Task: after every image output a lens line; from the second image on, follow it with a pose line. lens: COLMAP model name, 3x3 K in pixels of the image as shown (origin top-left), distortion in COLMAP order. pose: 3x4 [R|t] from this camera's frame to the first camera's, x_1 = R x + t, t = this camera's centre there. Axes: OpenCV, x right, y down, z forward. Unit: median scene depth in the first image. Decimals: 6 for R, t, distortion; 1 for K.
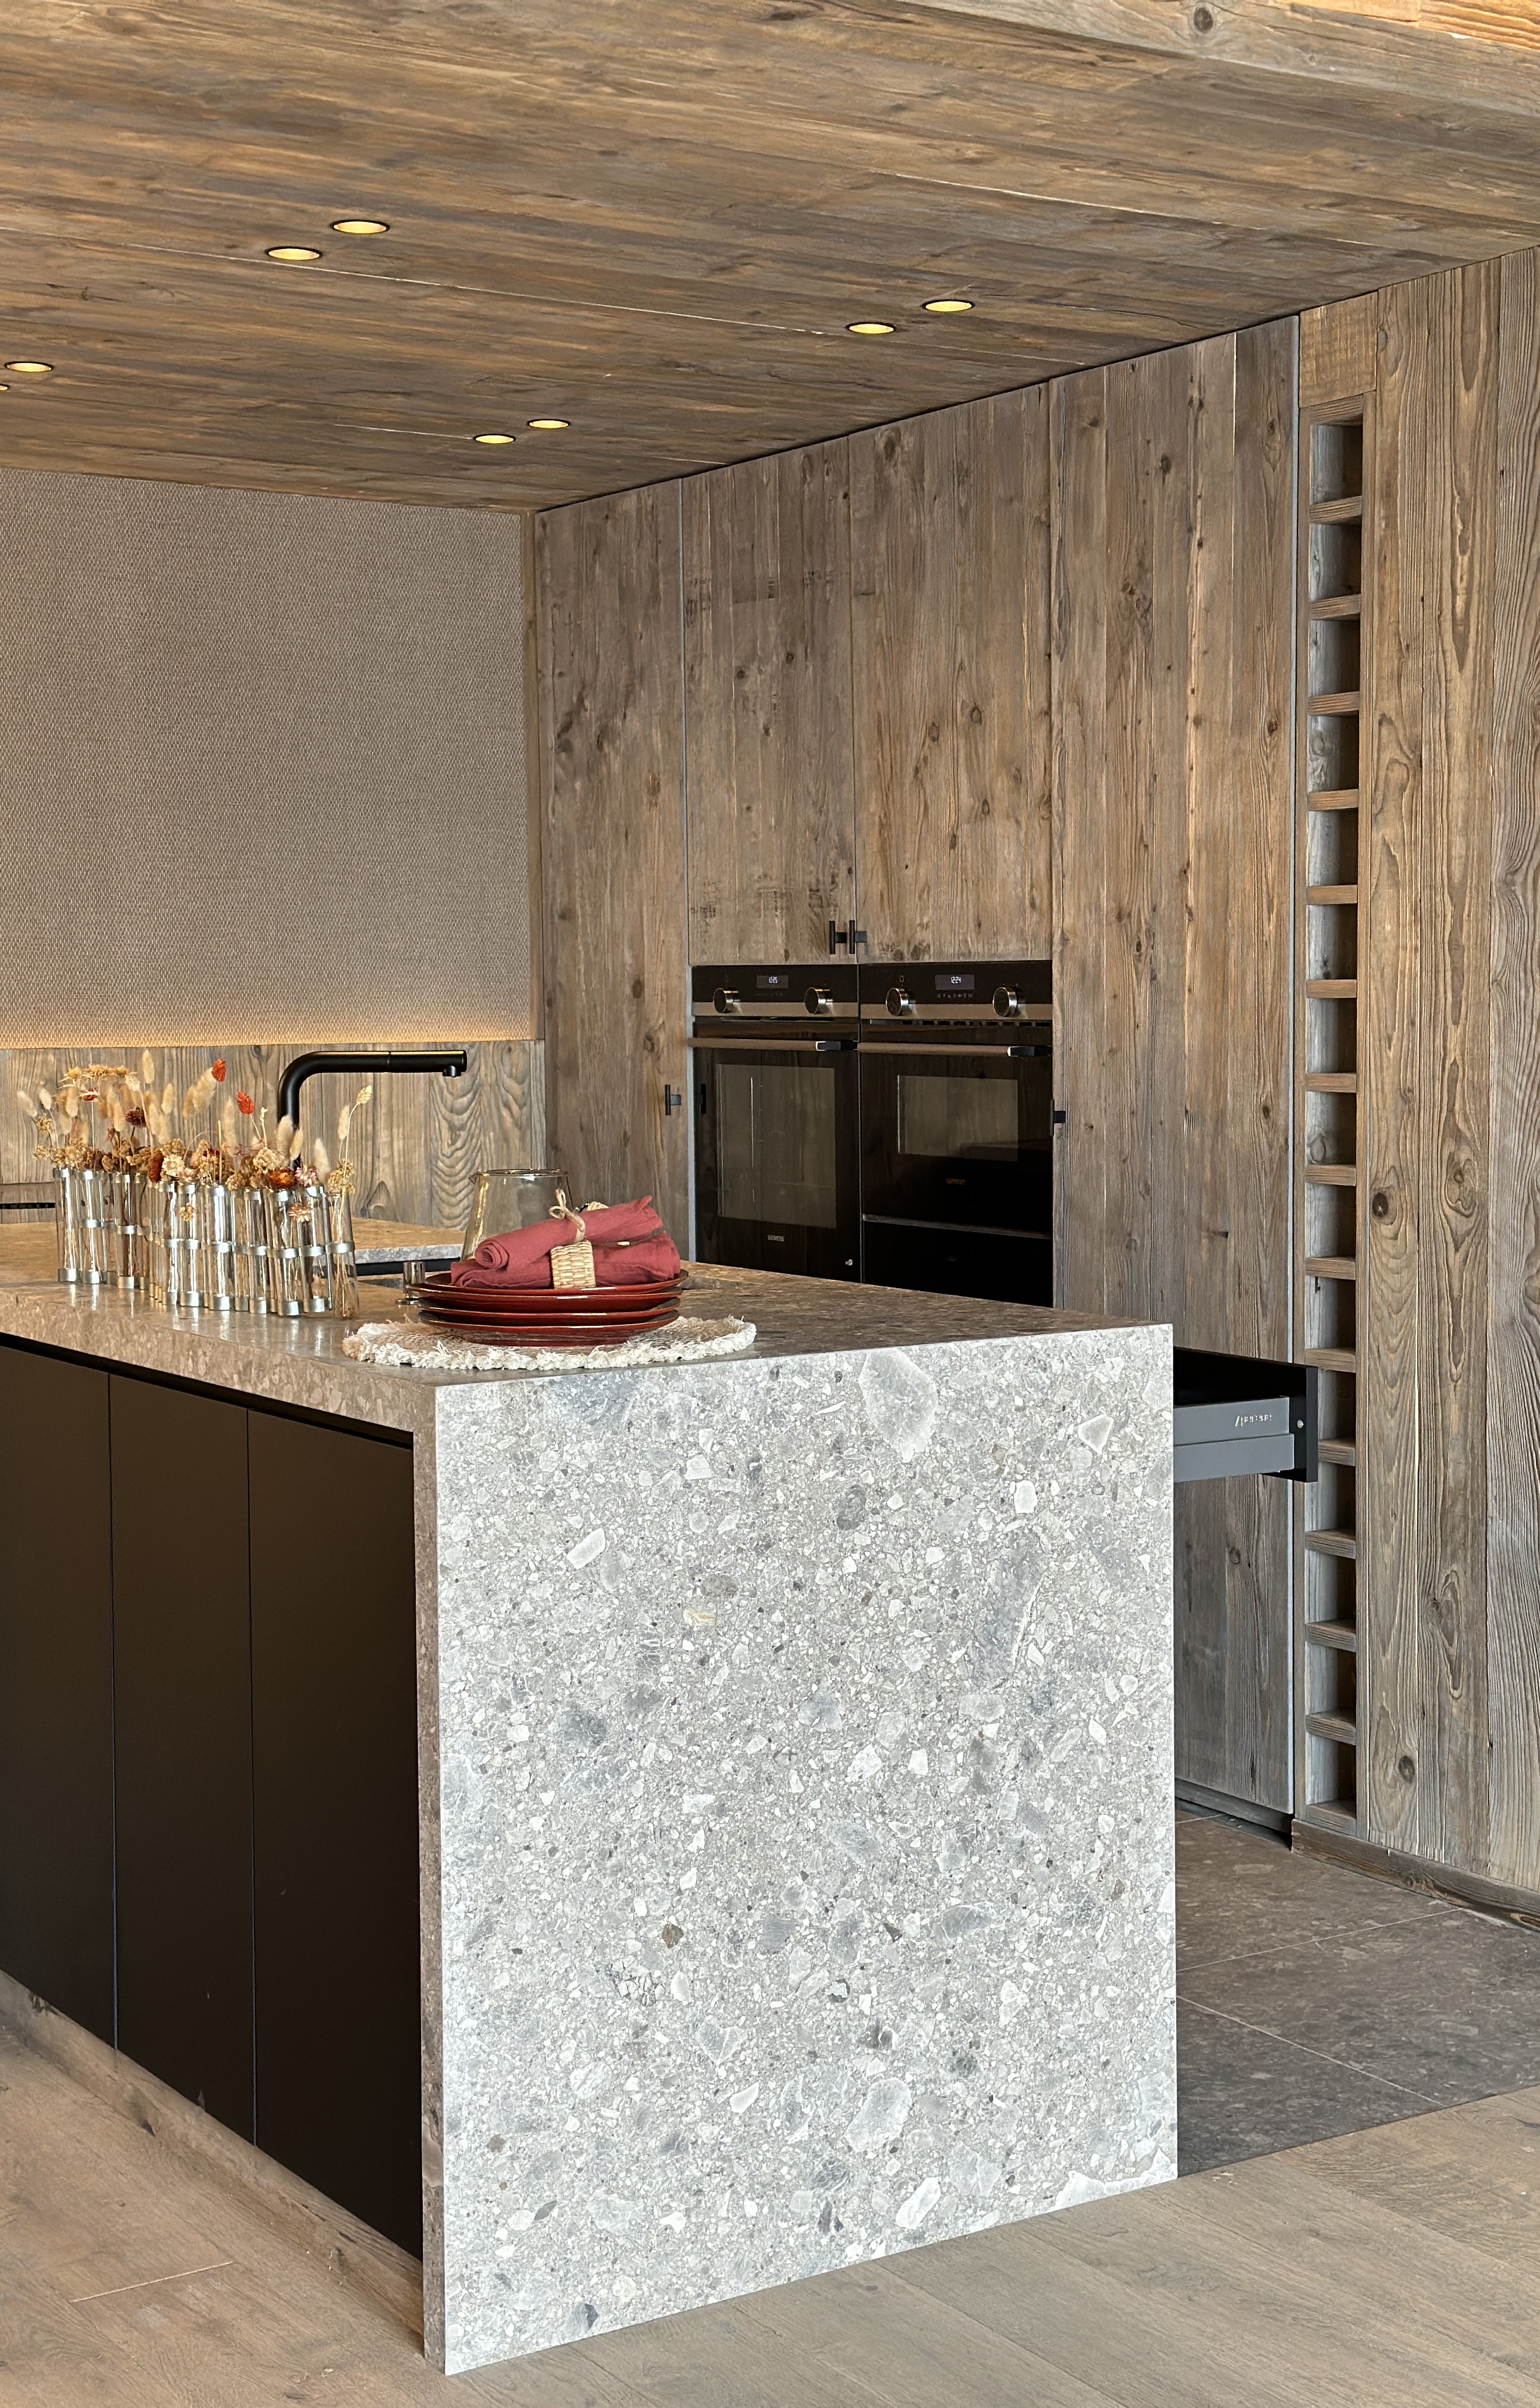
lens RADIAL K [[3372.5, 0, 768.5], [0, 3372.5, 1209.4], [0, 0, 1]] dist [0.160924, 0.000000]
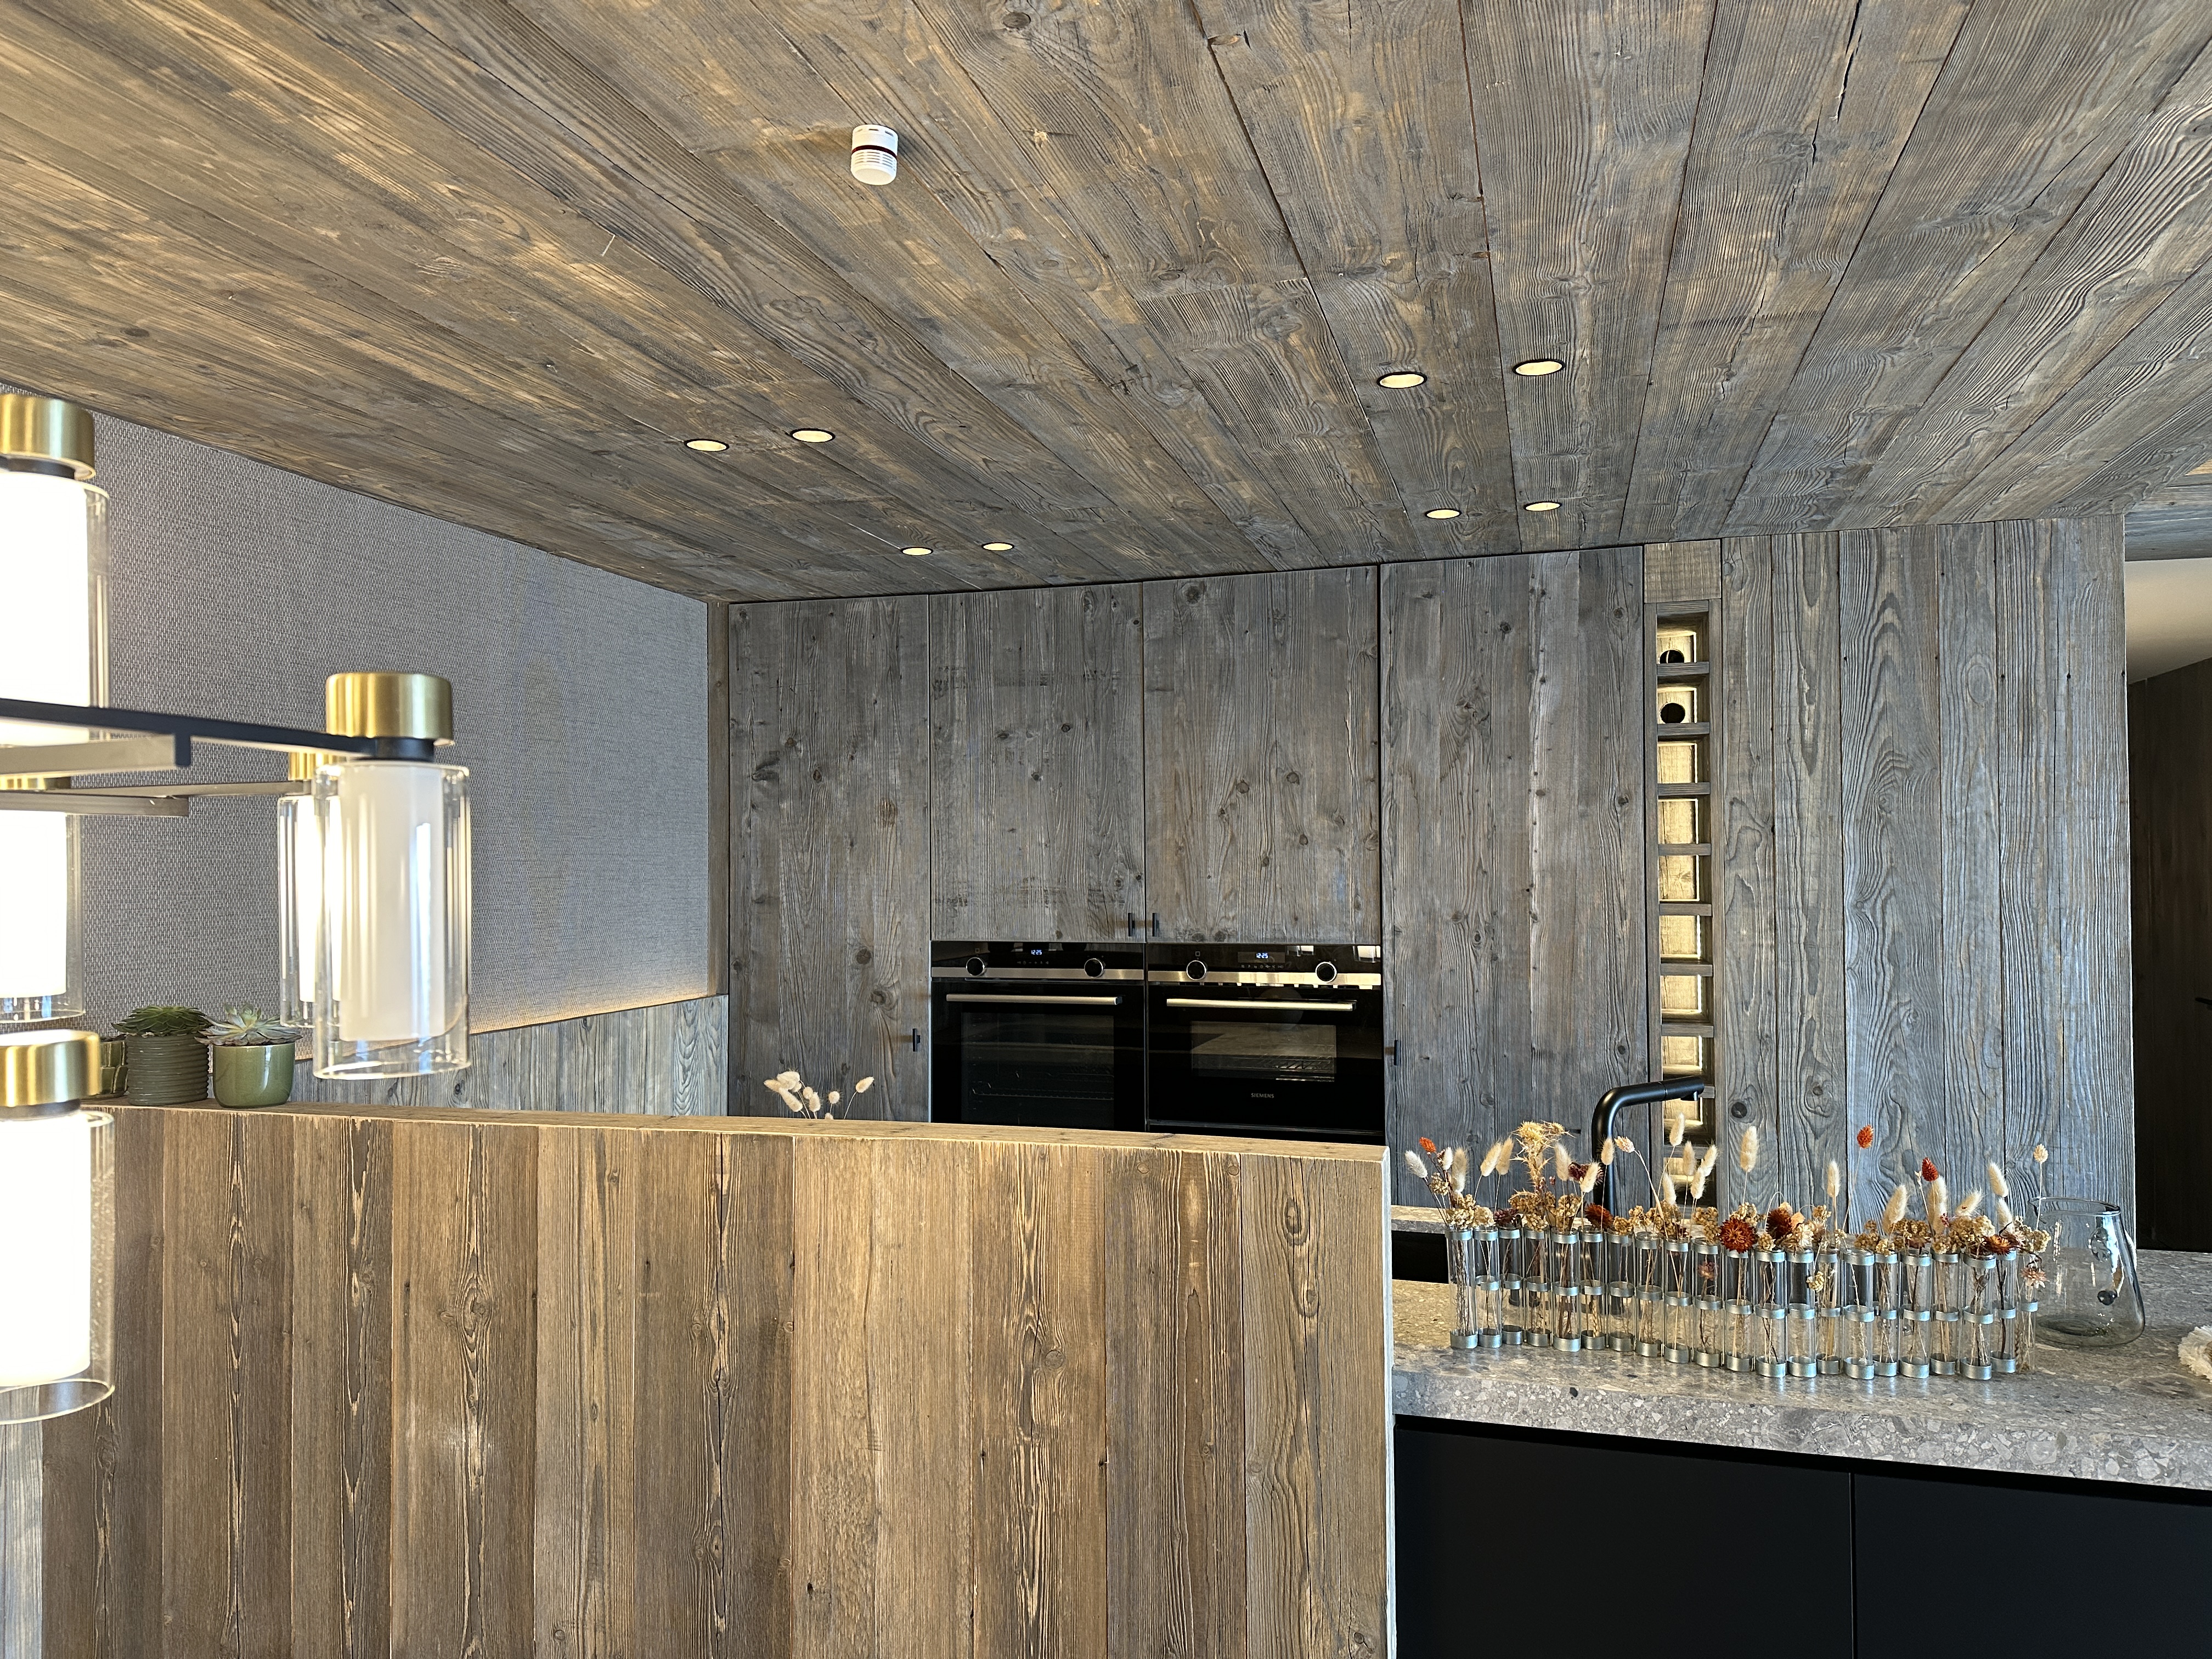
lens RADIAL K [[1537.9, 0, 1105.6], [0, 1537.9, 826.9], [0, 0, 1]] dist [0.079424, -0.004753]
pose [[0.754688, 0.018779, 0.655815, -0.464022], [0.046280, 0.995577, -0.081765, -0.077638], [-0.654449, 0.092058, 0.750481, 0.582455]]
